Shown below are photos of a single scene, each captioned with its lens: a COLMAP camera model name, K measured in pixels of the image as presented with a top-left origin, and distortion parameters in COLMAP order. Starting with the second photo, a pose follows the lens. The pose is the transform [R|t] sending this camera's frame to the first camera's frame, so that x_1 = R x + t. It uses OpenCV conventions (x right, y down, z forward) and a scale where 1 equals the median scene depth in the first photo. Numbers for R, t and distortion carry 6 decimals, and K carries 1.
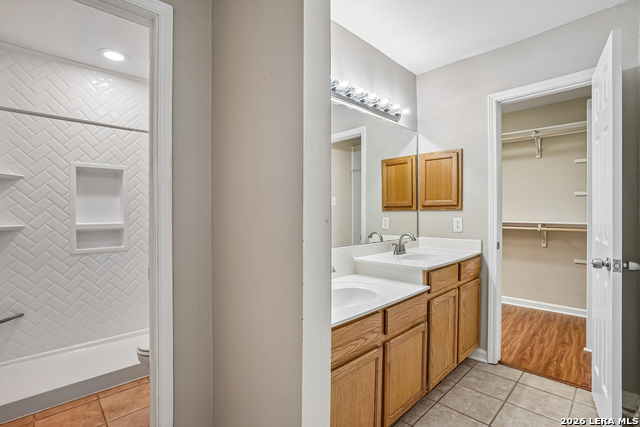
lens RADIAL K [[297.2, 0, 320.4], [0, 297.2, 215.0], [0, 0, 1]] dist [-0.021083, 0.000289]
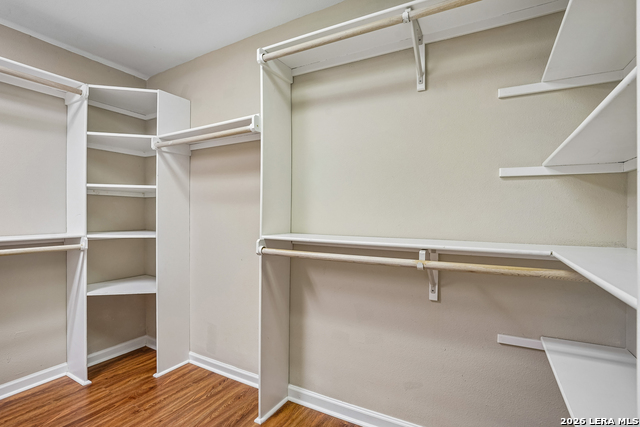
lens RADIAL K [[297.2, 0, 320.6], [0, 297.2, 213.0], [0, 0, 1]] dist [-0.021083, 0.000289]
pose [[0.963660, 0.000346, 0.267132, 0.510750], [0.001969, 0.999963, -0.008397, -0.014230], [-0.267125, 0.008618, 0.963623, 0.656561]]
